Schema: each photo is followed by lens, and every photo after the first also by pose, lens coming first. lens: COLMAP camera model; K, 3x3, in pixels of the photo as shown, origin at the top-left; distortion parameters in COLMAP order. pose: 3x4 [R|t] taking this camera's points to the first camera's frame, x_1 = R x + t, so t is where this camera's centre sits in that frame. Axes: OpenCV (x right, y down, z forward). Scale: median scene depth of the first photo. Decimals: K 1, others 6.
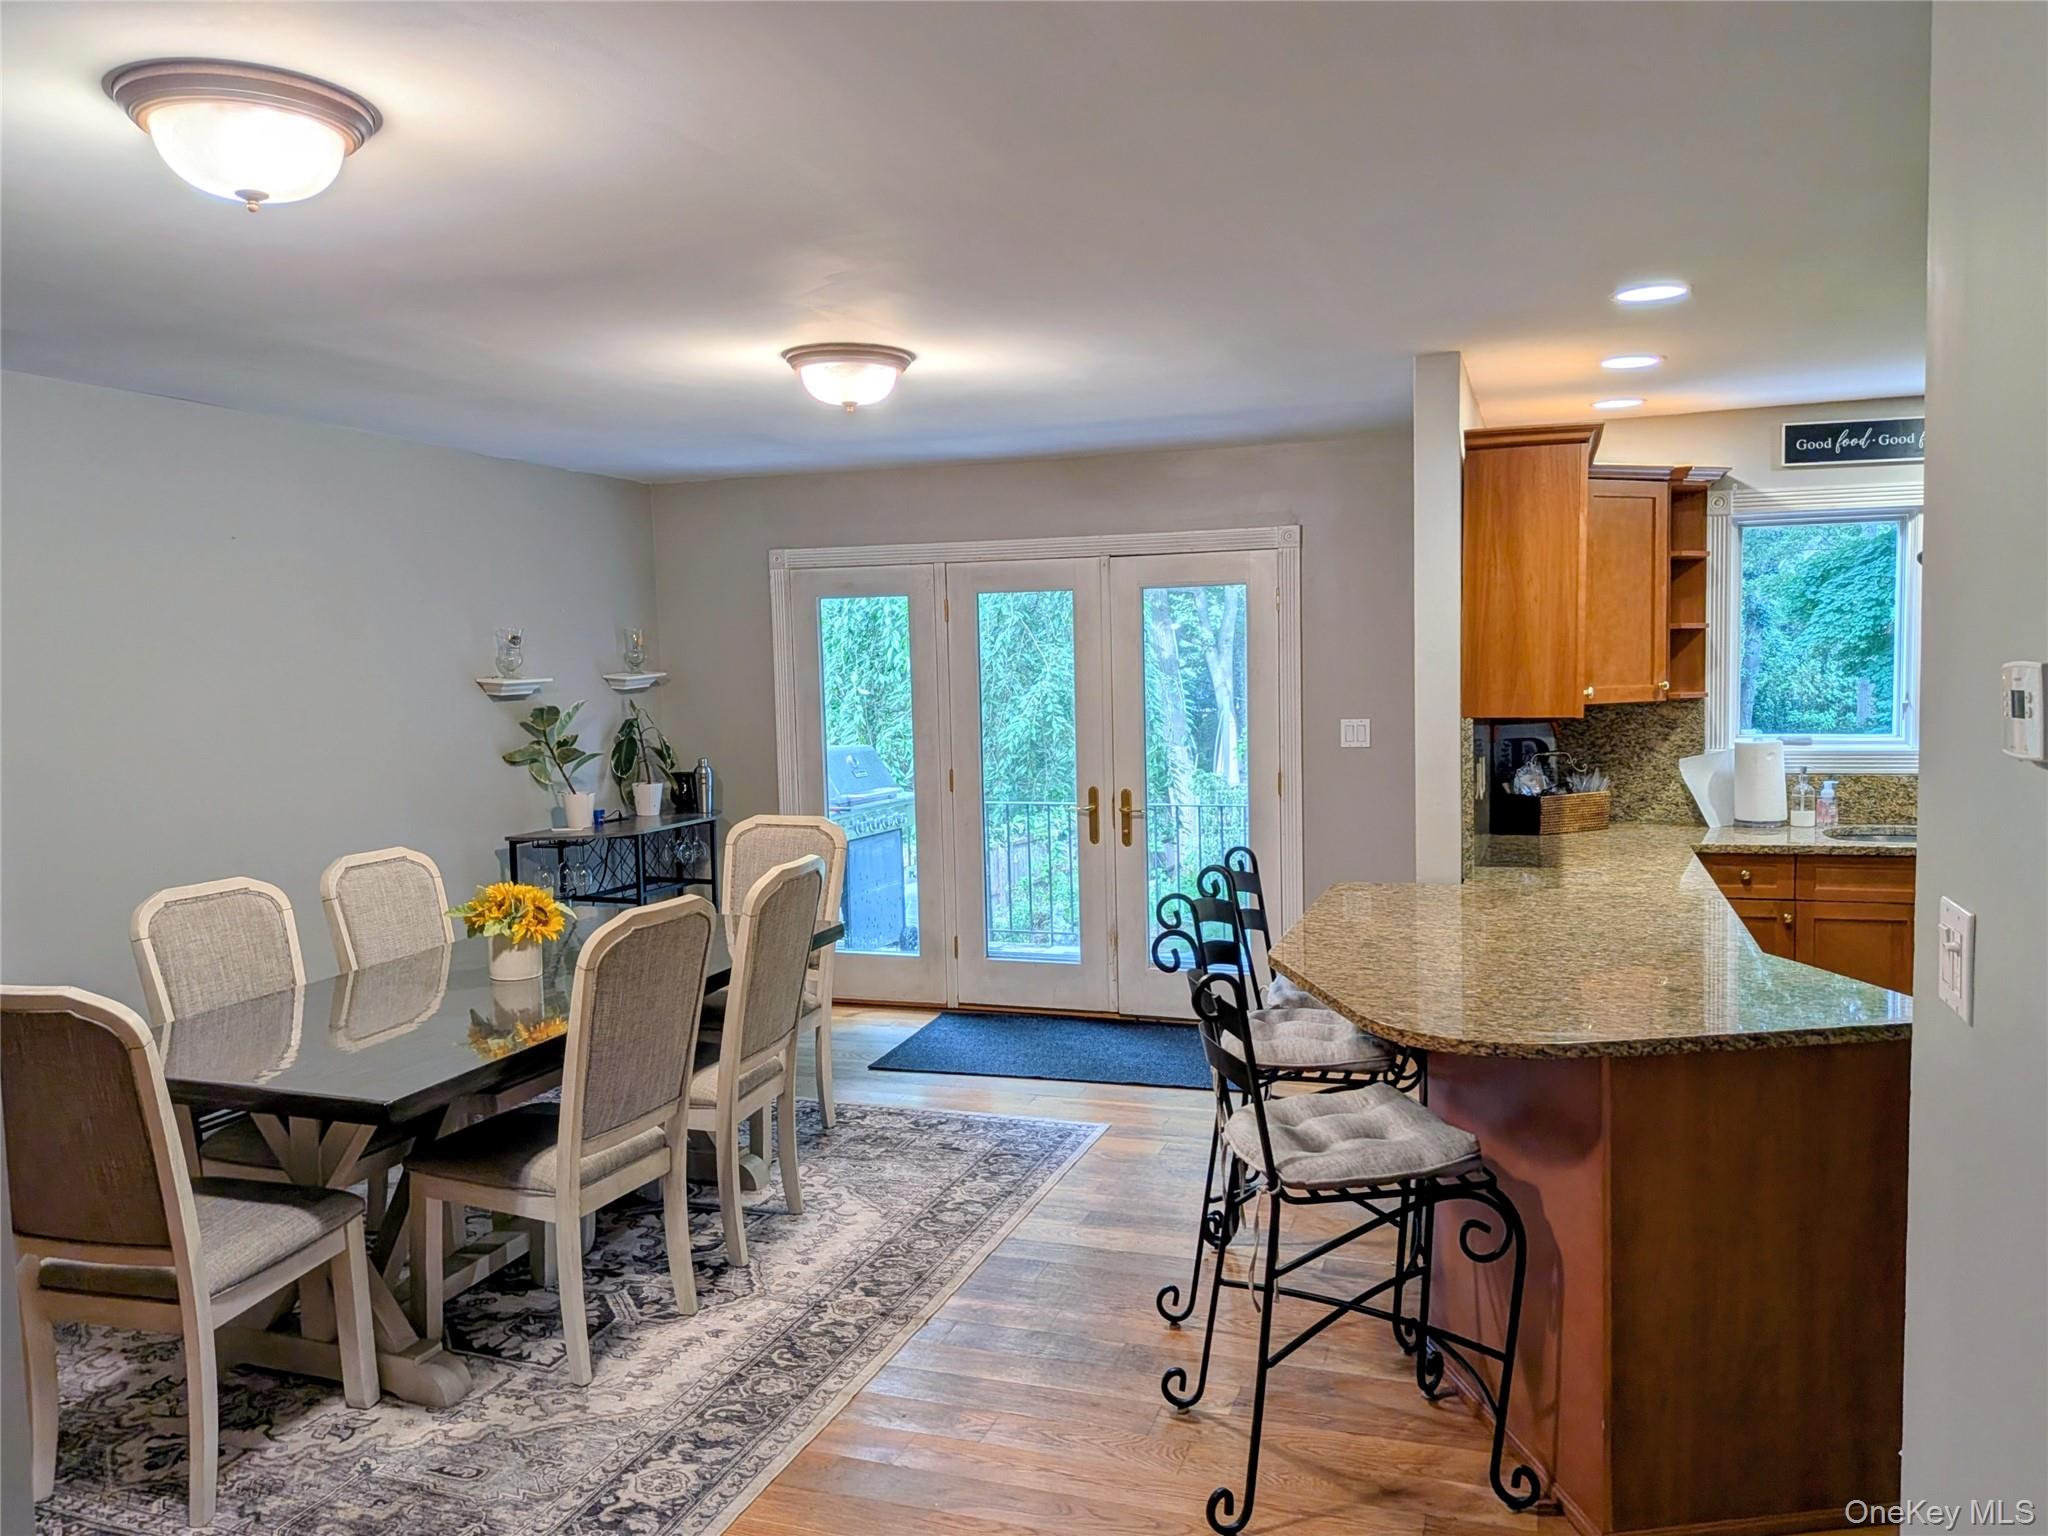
lens RADIAL K [[1475.8, 0, 1018.0], [0, 1475.8, 785.3], [0, 0, 1]] dist [0.001740, -0.024868]
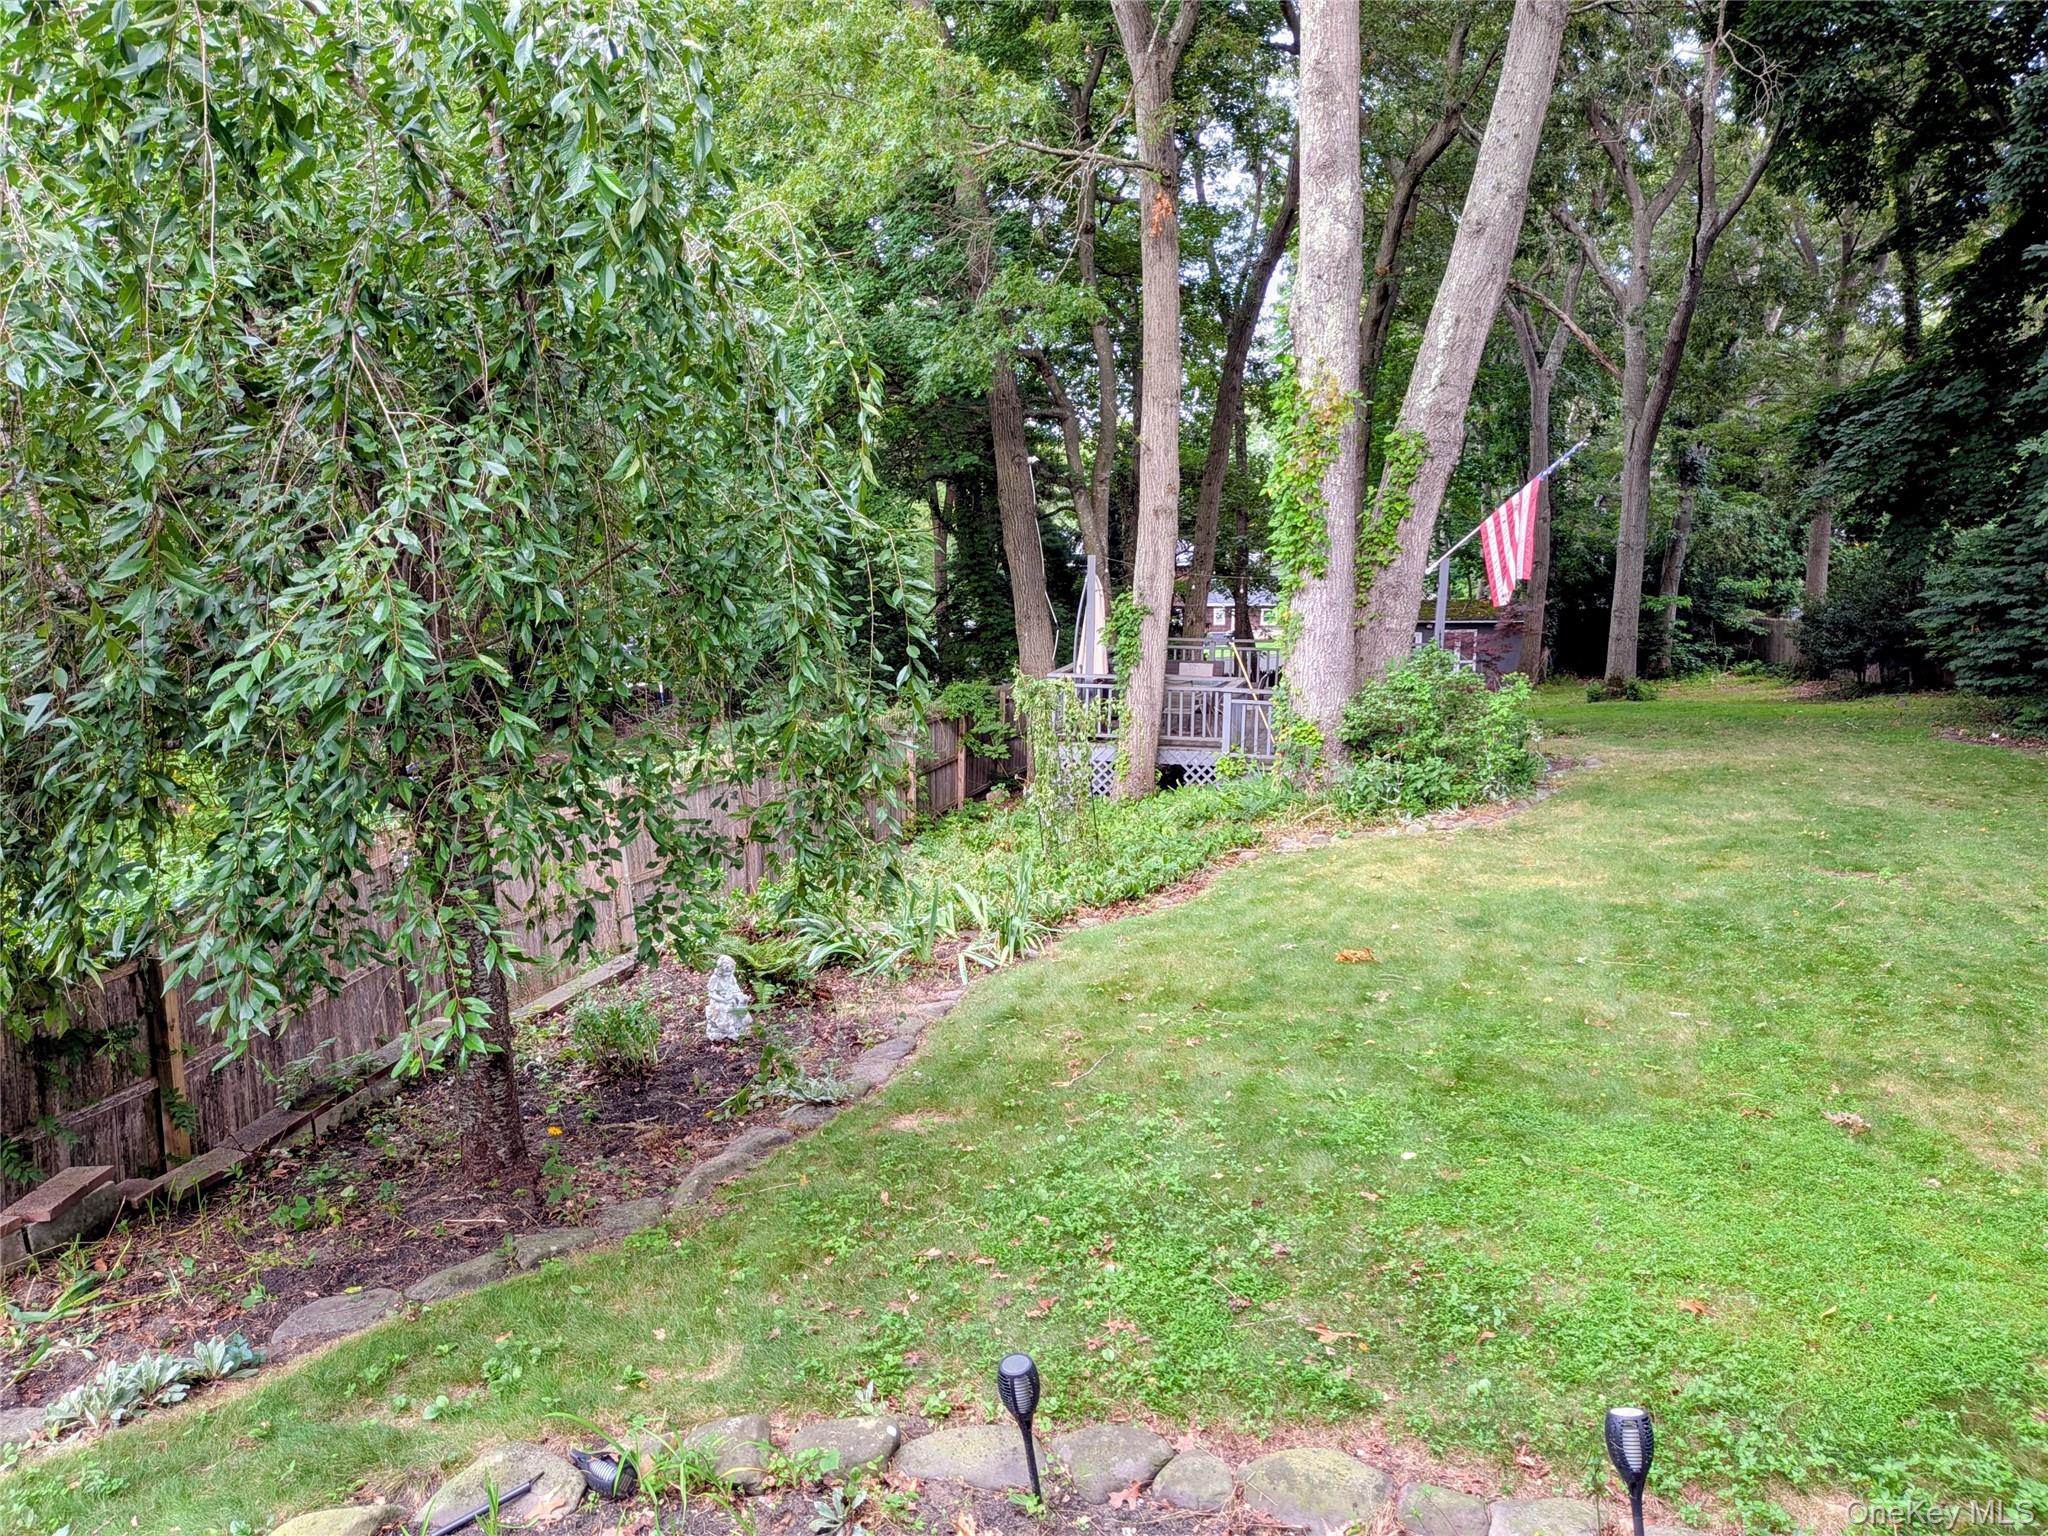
lens RADIAL K [[1475.8, 0, 1009.9], [0, 1475.8, 772.0], [0, 0, 1]] dist [0.001740, -0.024868]
pose [[0.996794, 0.006247, 0.079763, 0.034656], [-0.013561, 0.995714, 0.091486, -0.014878], [-0.078850, -0.092274, 0.992607, 0.225270]]
